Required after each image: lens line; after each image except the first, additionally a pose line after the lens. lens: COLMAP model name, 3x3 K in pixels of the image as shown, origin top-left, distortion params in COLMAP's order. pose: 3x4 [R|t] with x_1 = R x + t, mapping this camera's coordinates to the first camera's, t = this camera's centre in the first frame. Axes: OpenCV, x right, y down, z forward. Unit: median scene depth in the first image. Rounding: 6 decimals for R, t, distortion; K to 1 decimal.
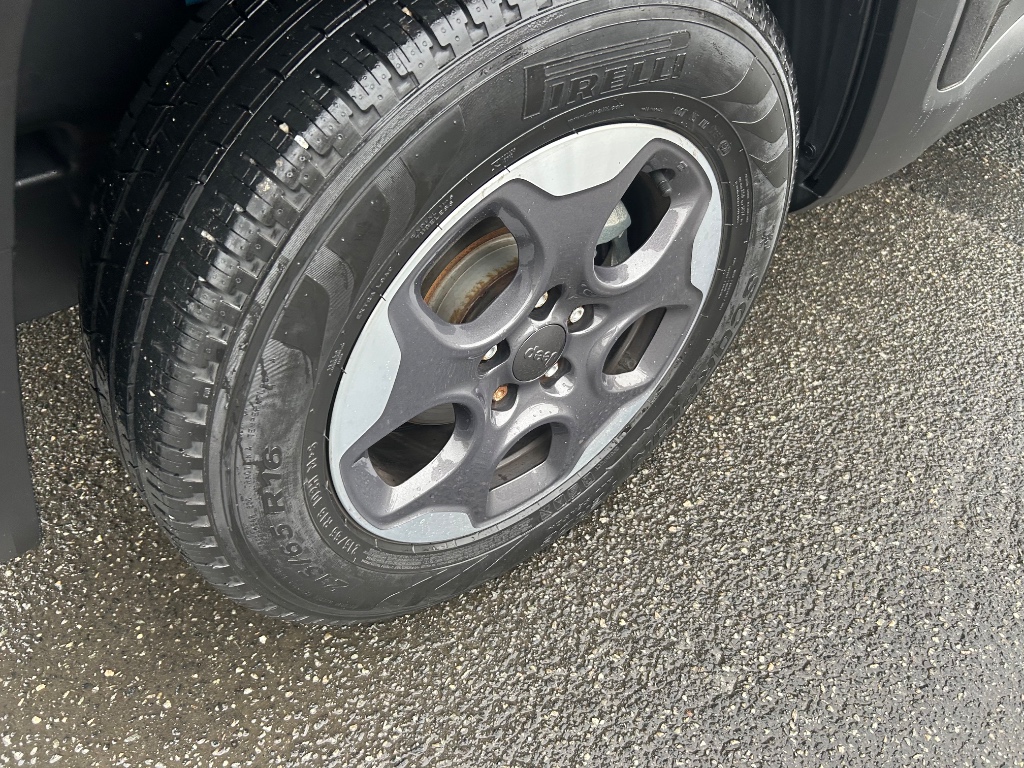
lens RADIAL K [[753.9, 0, 498.2], [0, 753.9, 381.9], [0, 0, 1]] dist [0.037041, -0.044934]
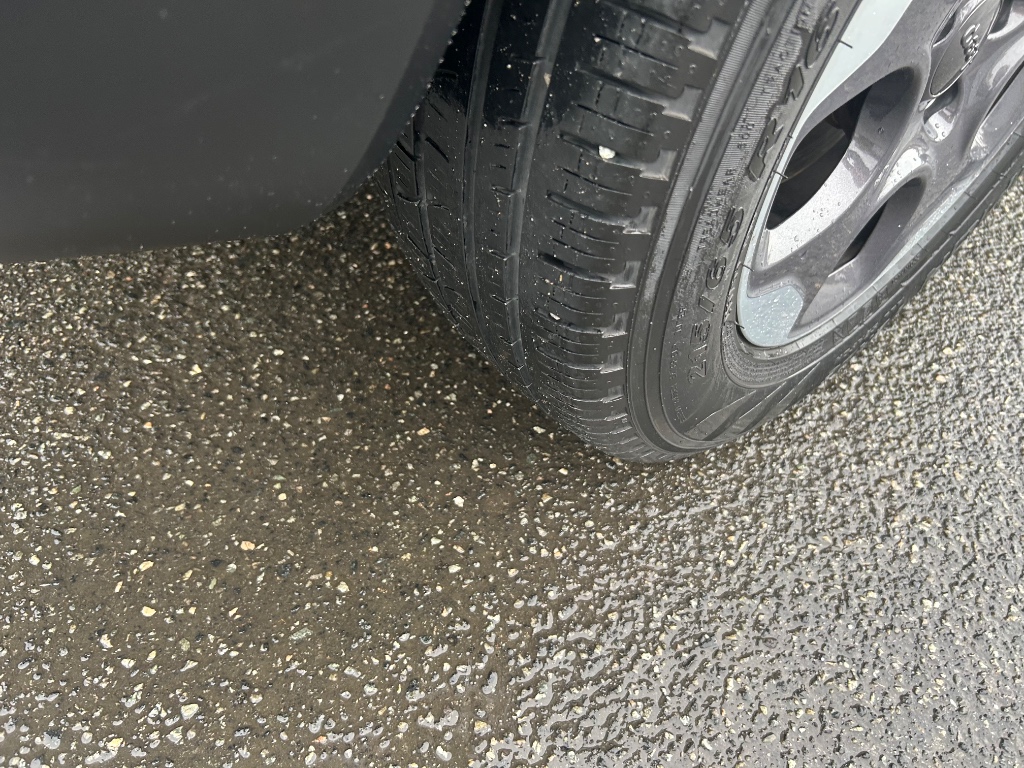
lens RADIAL K [[753.9, 0, 498.2], [0, 753.9, 381.9], [0, 0, 1]] dist [0.037041, -0.044934]
pose [[0.993774, 0.016104, 0.110246, -0.351643], [-0.020574, 0.999007, 0.039521, 0.198316], [-0.109500, -0.041543, 0.993118, 0.300553]]
